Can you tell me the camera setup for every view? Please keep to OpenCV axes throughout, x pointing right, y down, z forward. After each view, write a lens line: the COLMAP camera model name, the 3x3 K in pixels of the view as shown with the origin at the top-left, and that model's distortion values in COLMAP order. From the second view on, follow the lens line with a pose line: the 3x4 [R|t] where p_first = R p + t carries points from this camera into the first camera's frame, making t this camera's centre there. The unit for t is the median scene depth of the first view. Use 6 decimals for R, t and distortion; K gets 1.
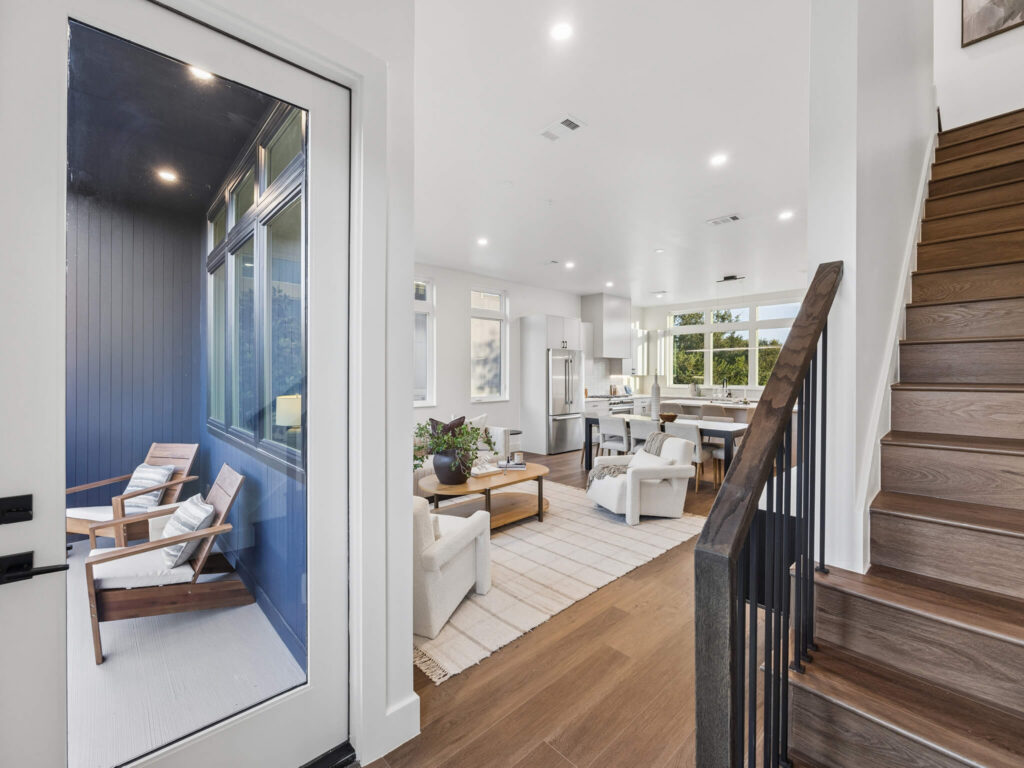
lens RADIAL K [[442.5, 0, 485.7], [0, 442.5, 376.2], [0, 0, 1]] dist [-0.002758, -0.000929]
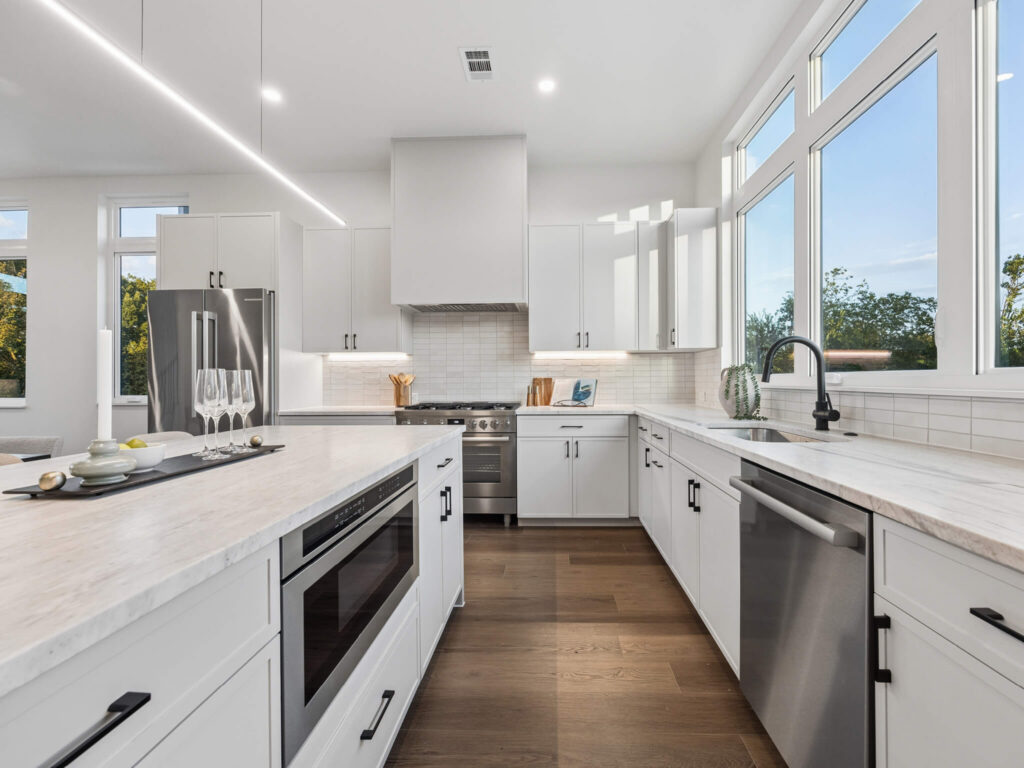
lens RADIAL K [[442.5, 0, 532.2], [0, 442.5, 378.6], [0, 0, 1]] dist [-0.002758, -0.000929]
pose [[0.723145, -0.007572, -0.690655, 1.053737], [0.002479, 0.999962, -0.008367, 0.044953], [0.690692, 0.004338, 0.723136, 1.366613]]
